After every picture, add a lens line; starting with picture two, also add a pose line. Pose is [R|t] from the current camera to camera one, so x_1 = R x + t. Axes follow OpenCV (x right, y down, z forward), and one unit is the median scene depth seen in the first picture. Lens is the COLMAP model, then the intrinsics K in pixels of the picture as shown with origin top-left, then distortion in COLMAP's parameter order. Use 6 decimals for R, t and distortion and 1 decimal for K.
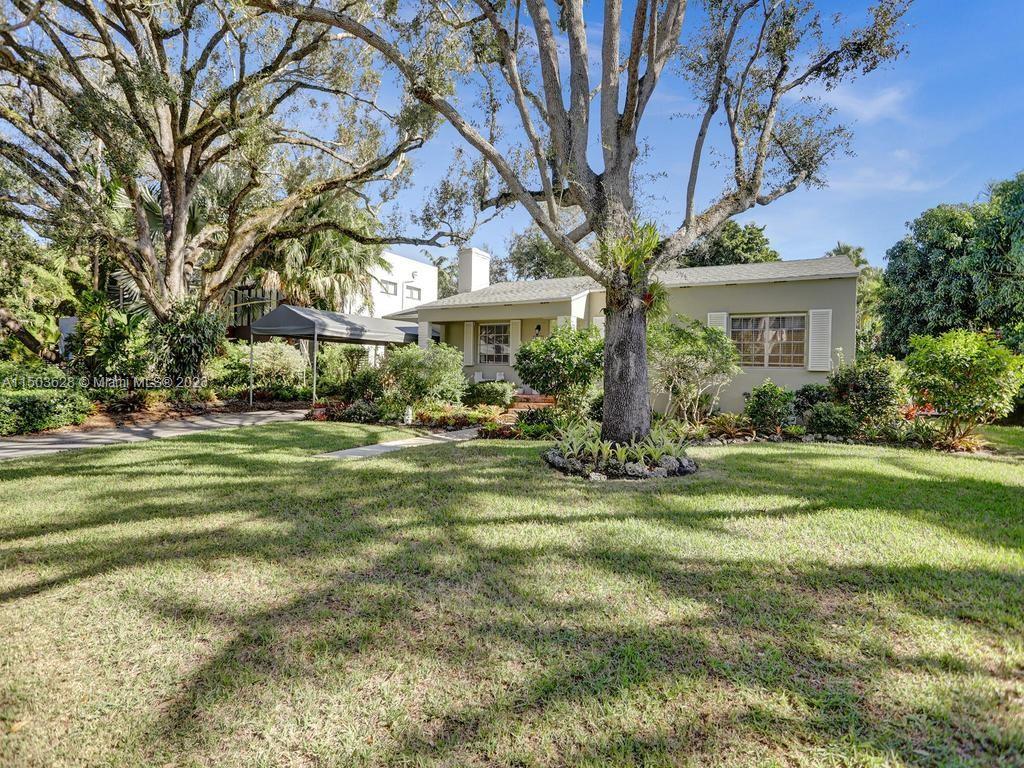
lens RADIAL K [[495.7, 0, 512.0], [0, 495.7, 384.0], [0, 0, 1]] dist [-0.063234, 0.030103]
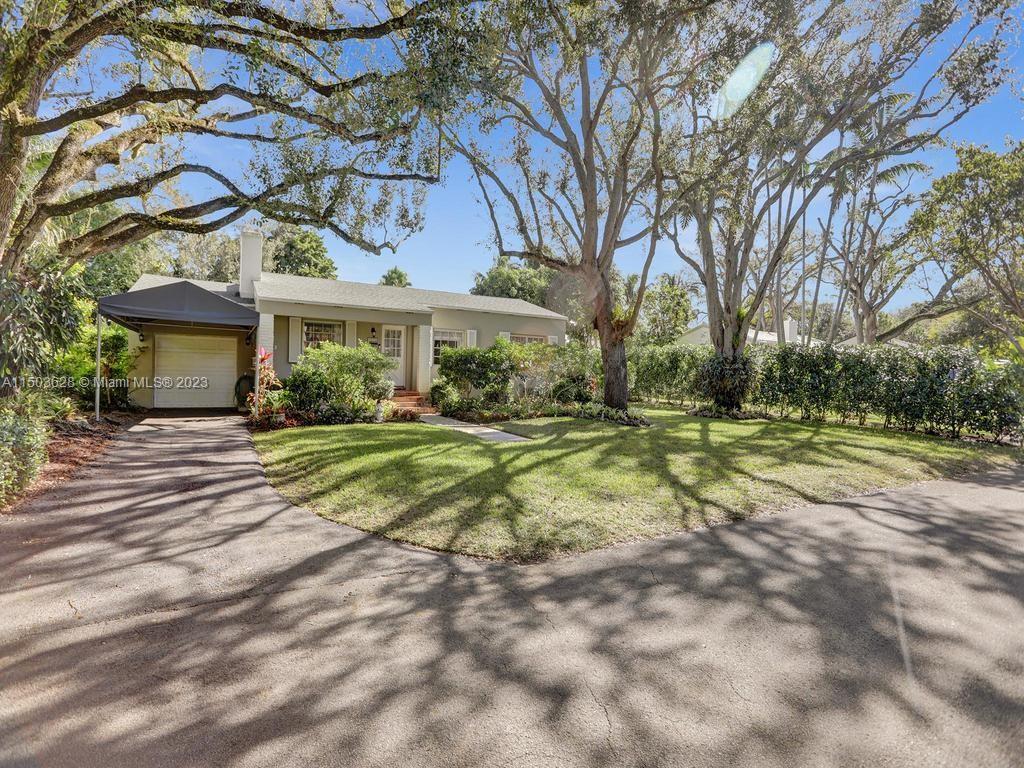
lens RADIAL K [[490.6, 0, 507.5], [0, 490.6, 380.4], [0, 0, 1]] dist [-0.066312, 0.028258]
pose [[0.510791, -0.016333, 0.859550, -0.829249], [0.004838, 0.999858, 0.016124, -0.018944], [-0.859691, -0.004078, 0.510798, 0.196601]]
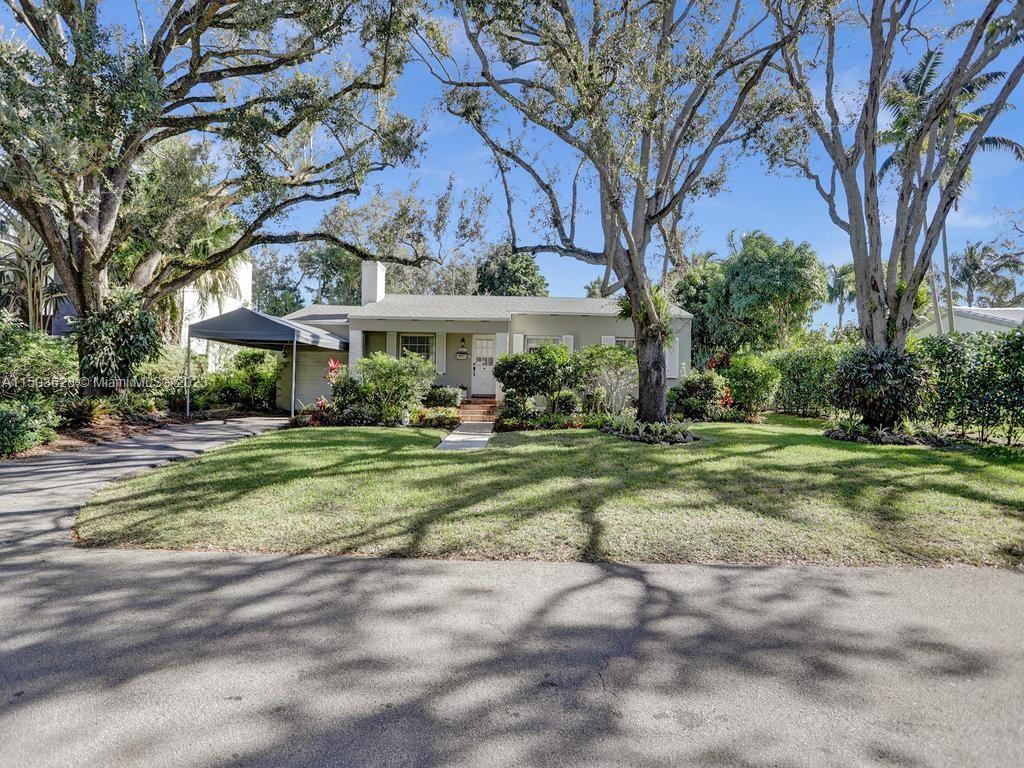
lens RADIAL K [[495.7, 0, 512.0], [0, 495.7, 384.0], [0, 0, 1]] dist [-0.063234, 0.030103]
pose [[0.868251, -0.005684, 0.496093, -0.475487], [0.010235, 0.999927, -0.006458, -0.002877], [-0.496020, 0.010684, 0.868245, -0.075365]]
